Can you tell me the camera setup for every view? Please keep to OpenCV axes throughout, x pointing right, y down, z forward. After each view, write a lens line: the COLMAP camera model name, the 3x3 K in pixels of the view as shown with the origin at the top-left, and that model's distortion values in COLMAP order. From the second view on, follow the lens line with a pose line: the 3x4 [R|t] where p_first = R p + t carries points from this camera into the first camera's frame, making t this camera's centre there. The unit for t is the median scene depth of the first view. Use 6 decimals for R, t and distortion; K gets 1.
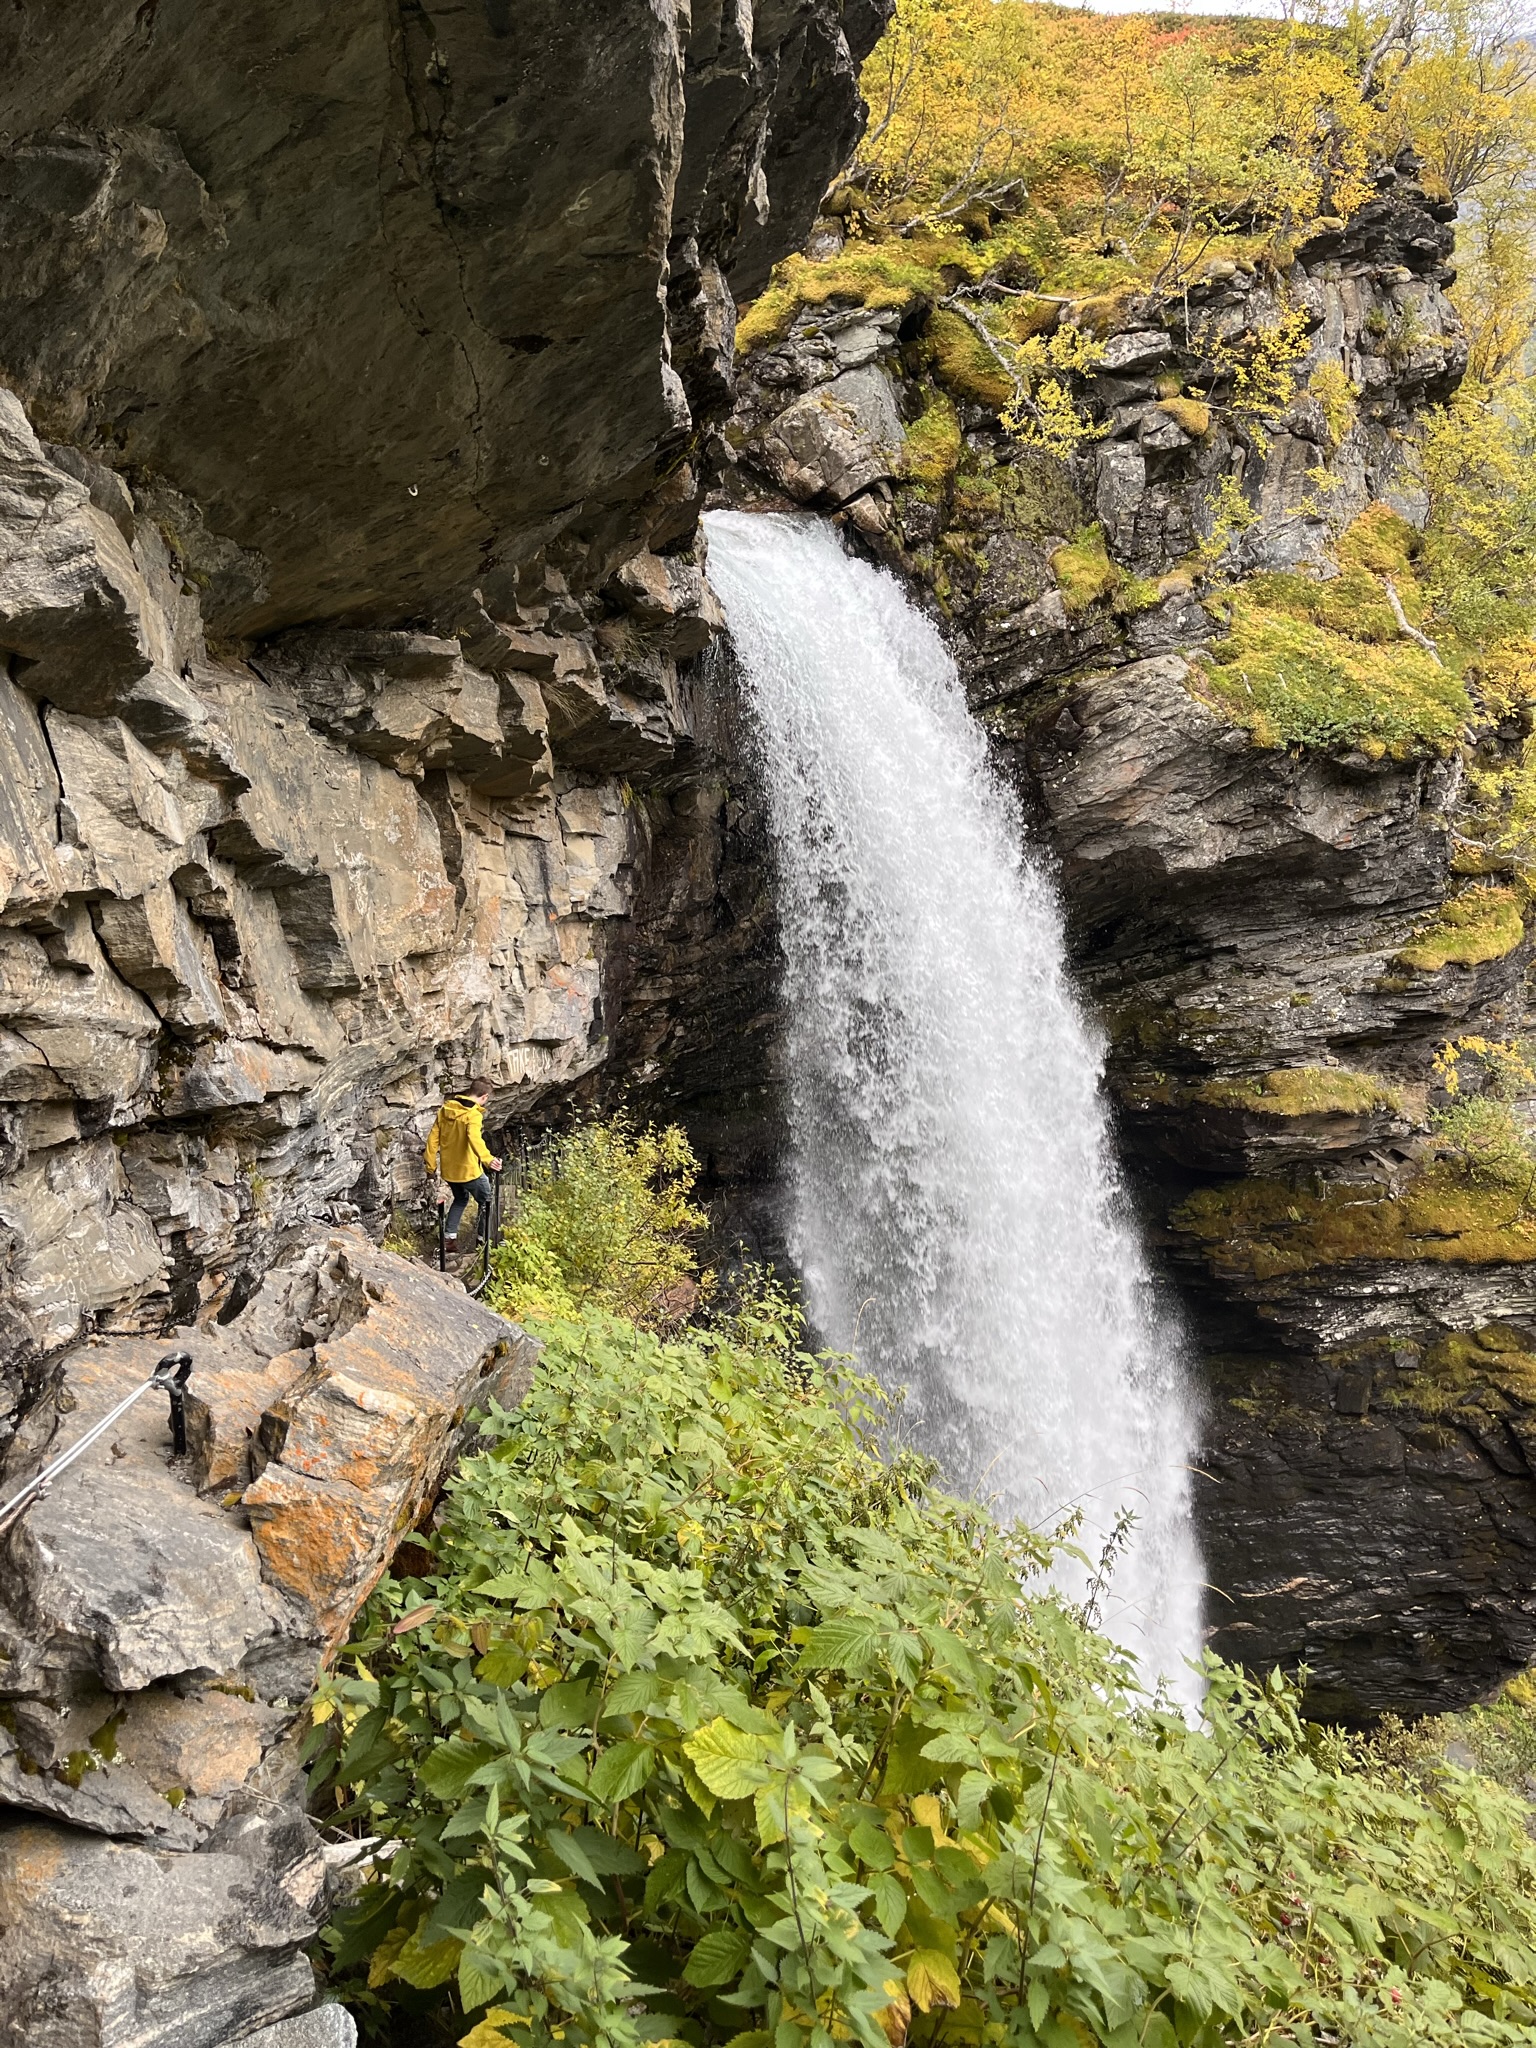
lens RADIAL K [[1542.1, 0, 784.6], [0, 1542.1, 1038.0], [0, 0, 1]] dist [0.054135, -0.052899]
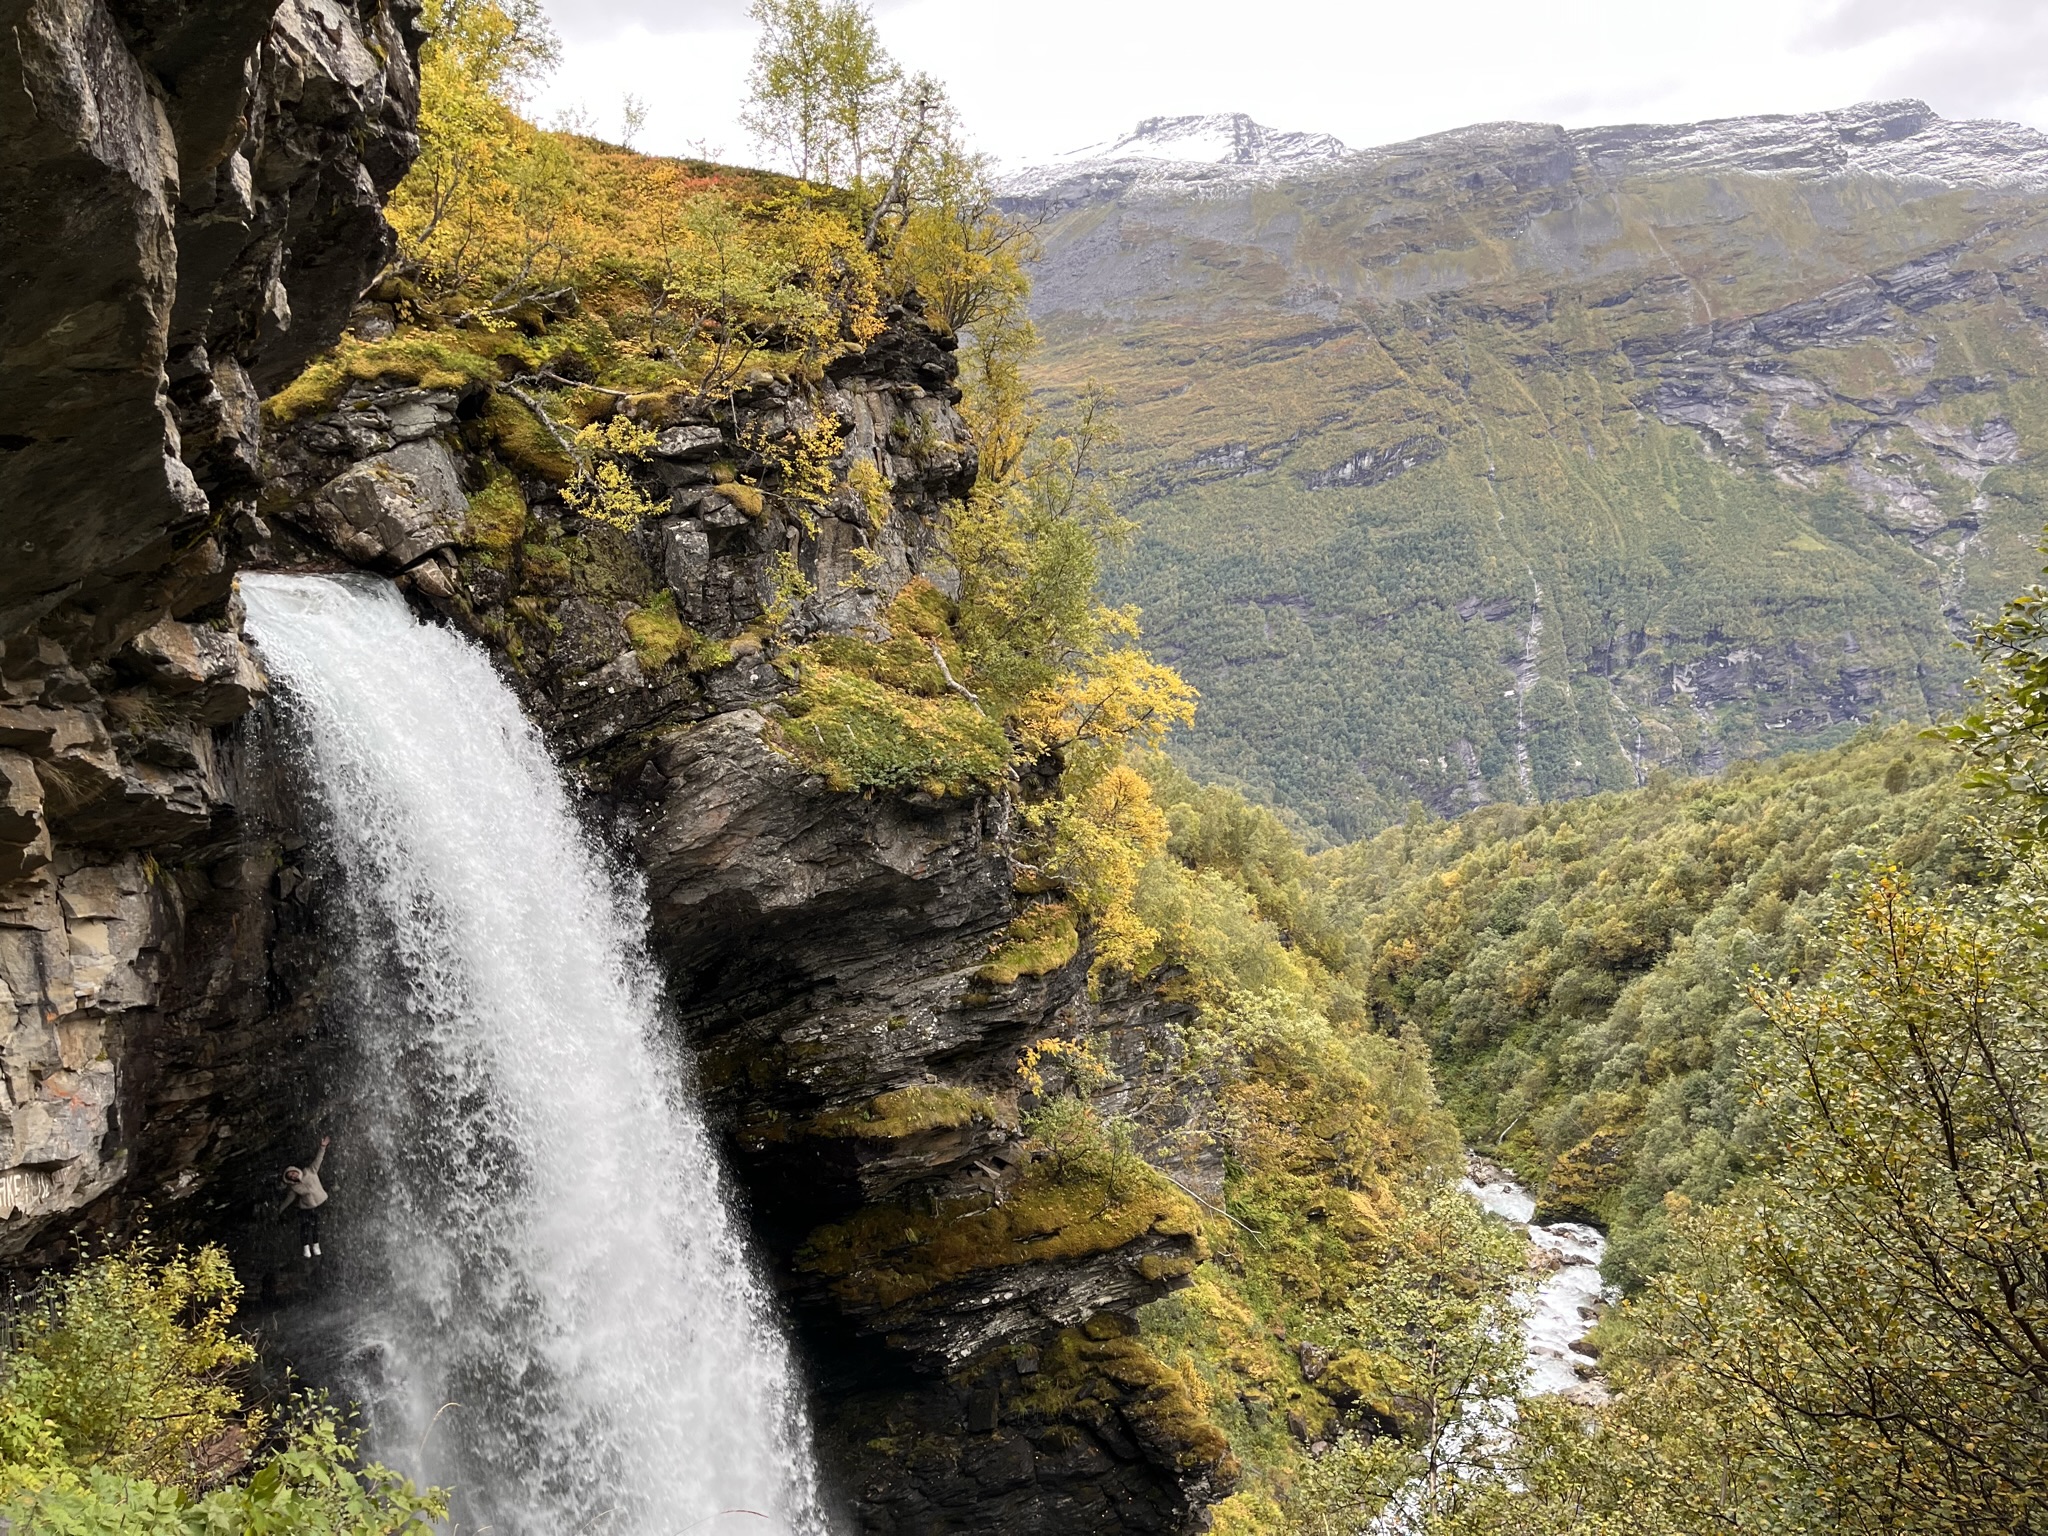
lens RADIAL K [[1541.2, 0, 1039.3], [0, 1541.2, 752.6], [0, 0, 1]] dist [0.059163, -0.057294]
pose [[0.916446, -0.029106, 0.399099, 0.009041], [0.111020, 0.976692, -0.183705, -0.000502], [-0.384450, 0.212664, 0.898316, -0.025034]]
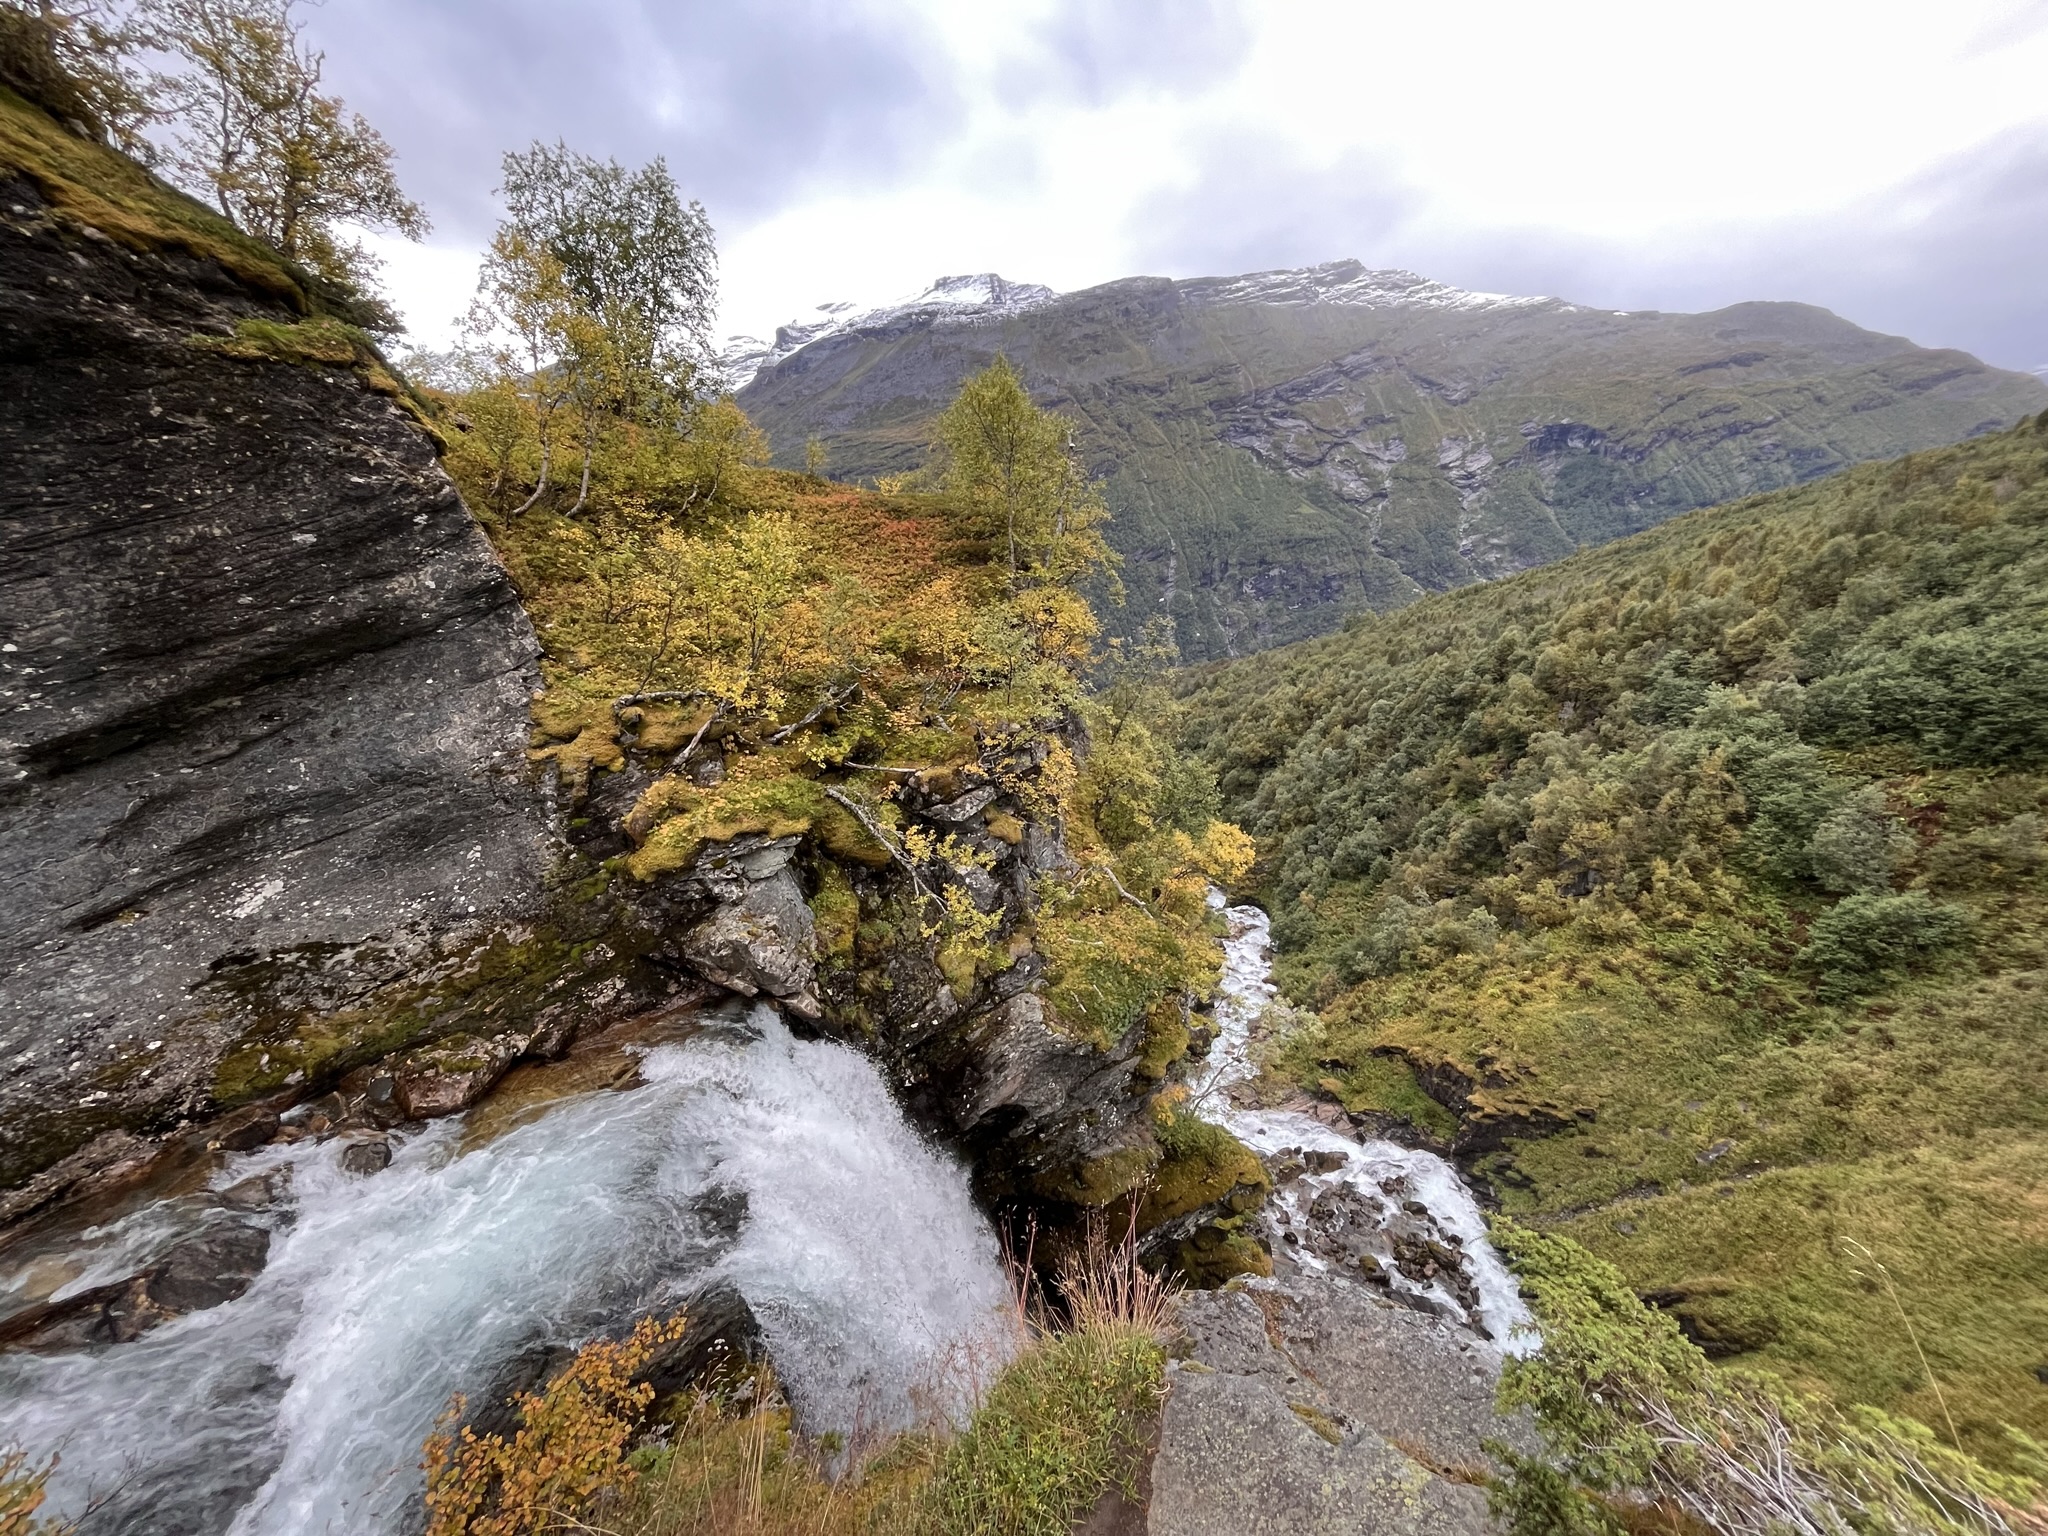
lens RADIAL K [[822.1, 0, 1026.2], [0, 822.1, 767.8], [0, 0, 1]] dist [-0.003005, -0.000340]
pose [[0.847871, -0.176303, 0.500032, -0.072677], [0.210947, 0.977410, -0.013070, -0.442379], [-0.486432, 0.116562, 0.865908, 0.372888]]
